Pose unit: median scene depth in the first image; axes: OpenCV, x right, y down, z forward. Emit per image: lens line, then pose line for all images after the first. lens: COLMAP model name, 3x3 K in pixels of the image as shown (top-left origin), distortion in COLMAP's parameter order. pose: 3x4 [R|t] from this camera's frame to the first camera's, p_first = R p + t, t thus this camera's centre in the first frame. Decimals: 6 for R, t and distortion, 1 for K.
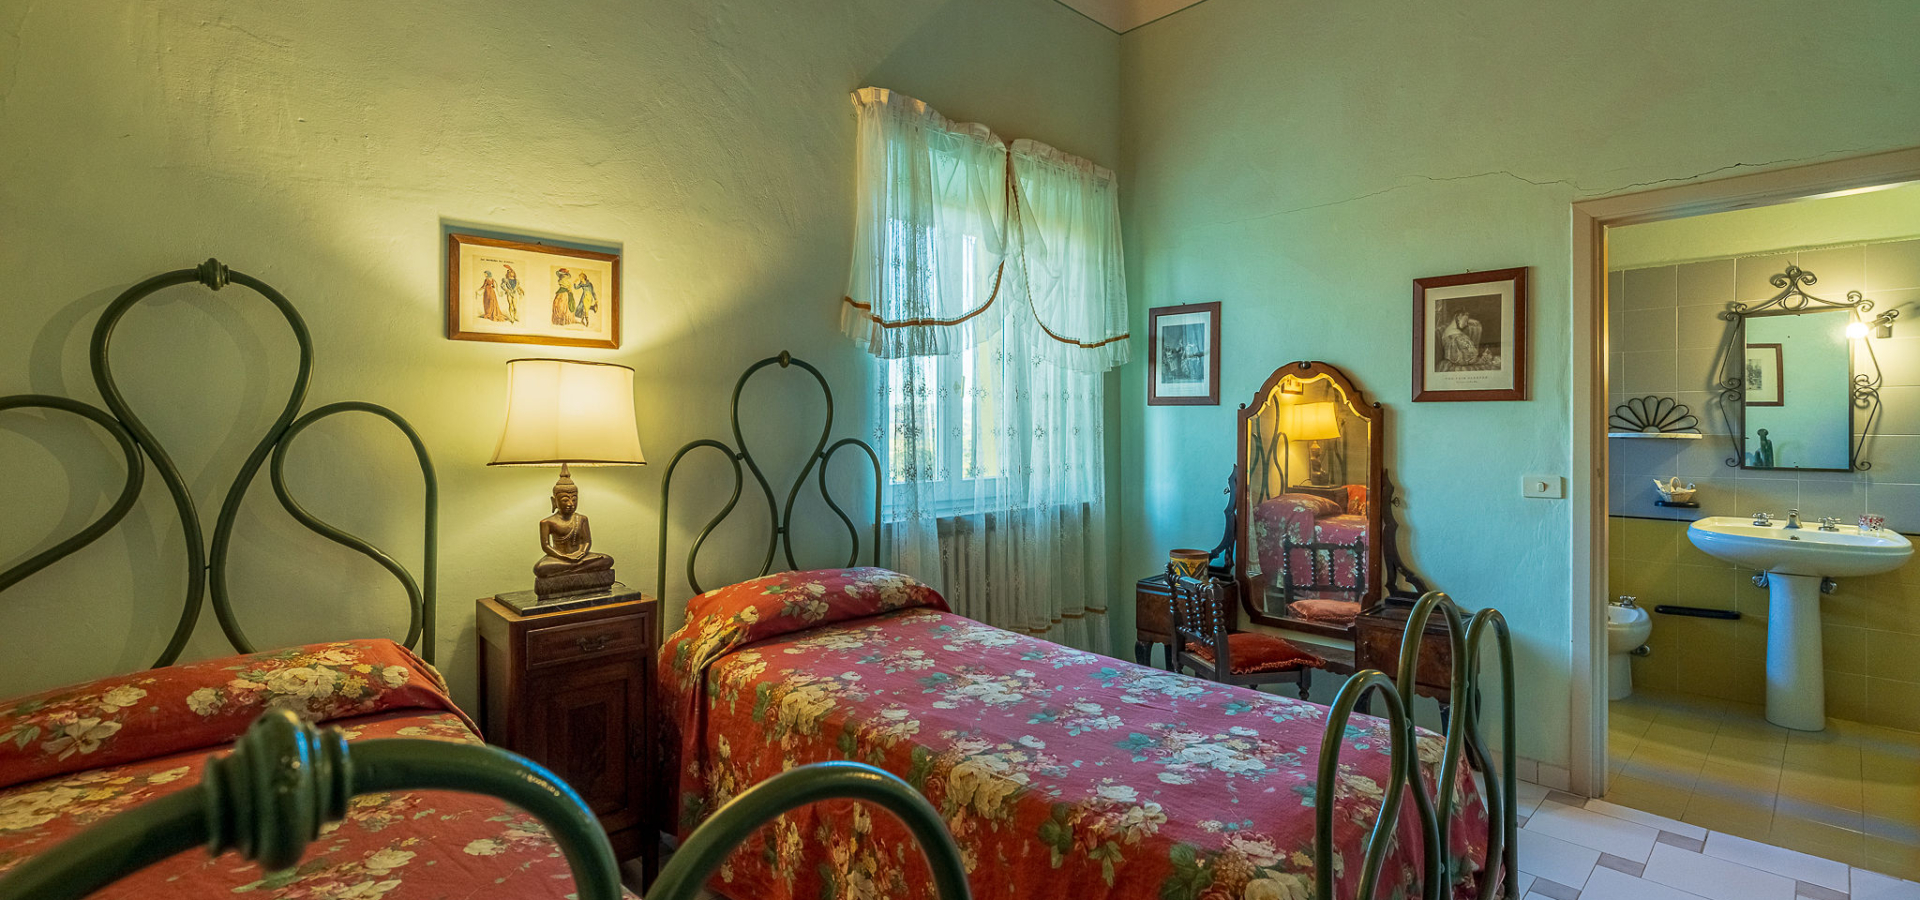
lens RADIAL K [[854.4, 0, 868.0], [0, 854.4, 417.4], [0, 0, 1]] dist [0.000932, 0.000104]
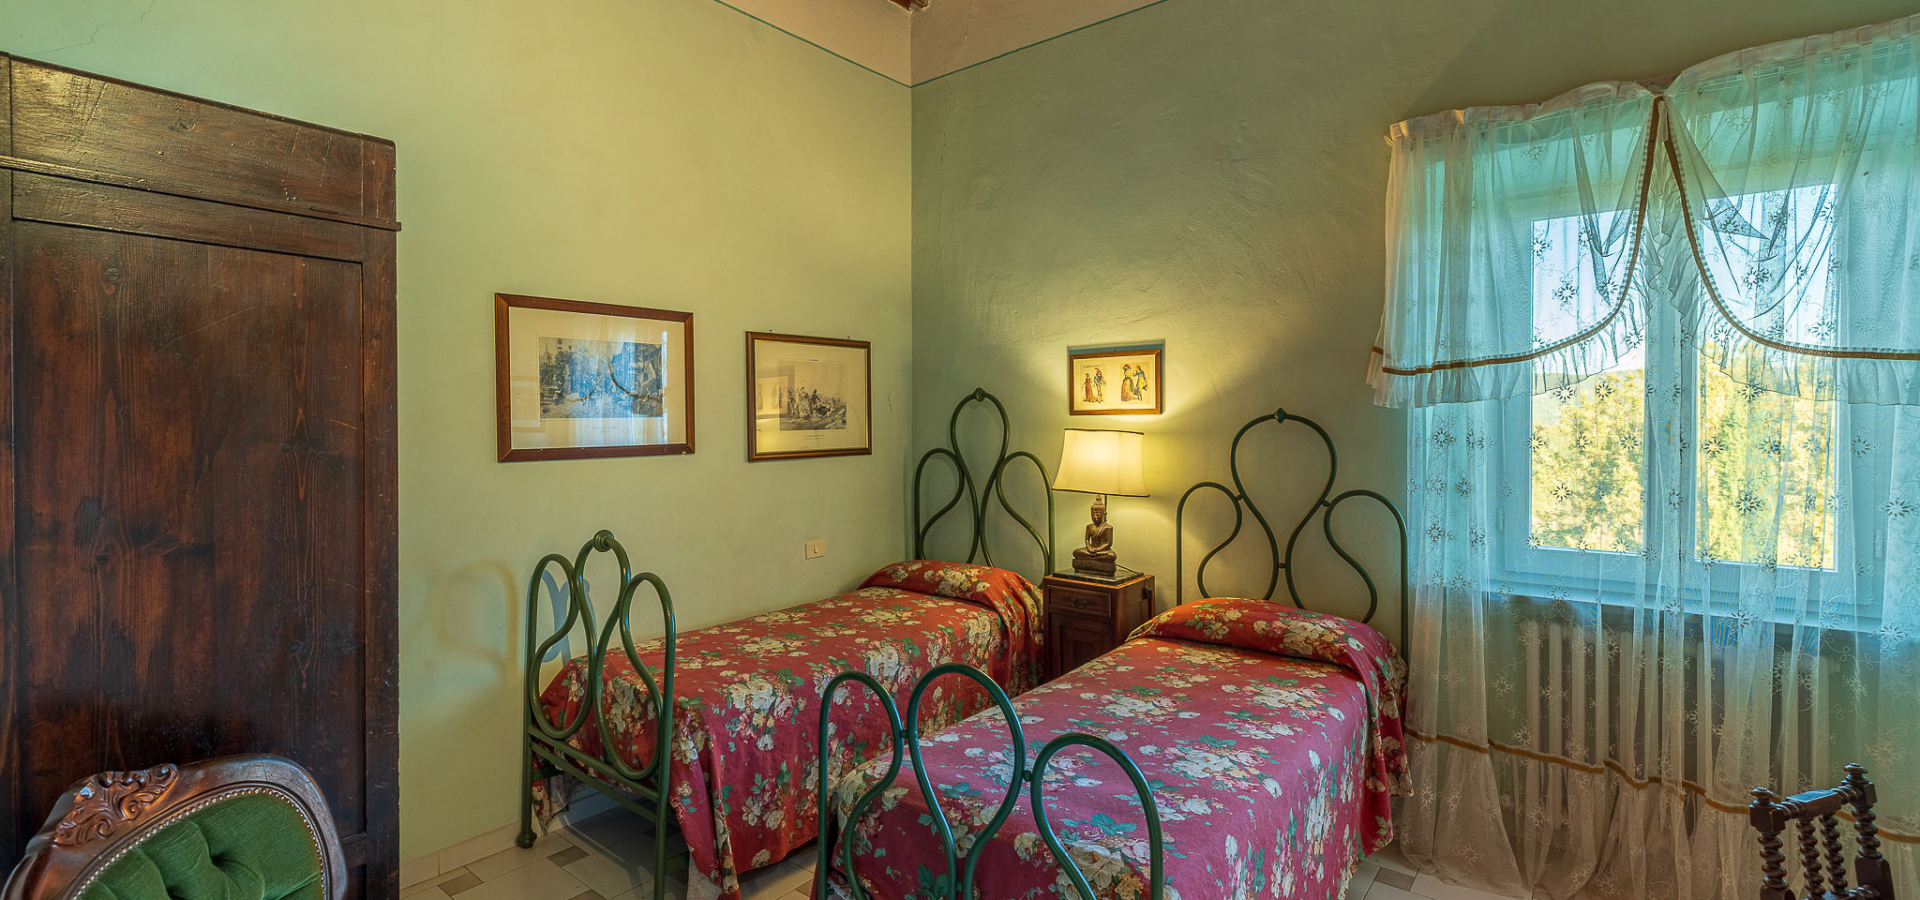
lens RADIAL K [[814.7, 0, 962.1], [0, 814.7, 425.1], [0, 0, 1]] dist [-0.047841, -0.000043]
pose [[0.144833, 0.003907, -0.989448, 1.040187], [0.012258, 0.999908, 0.005743, -0.077100], [0.989380, -0.012960, 0.144772, 0.494999]]
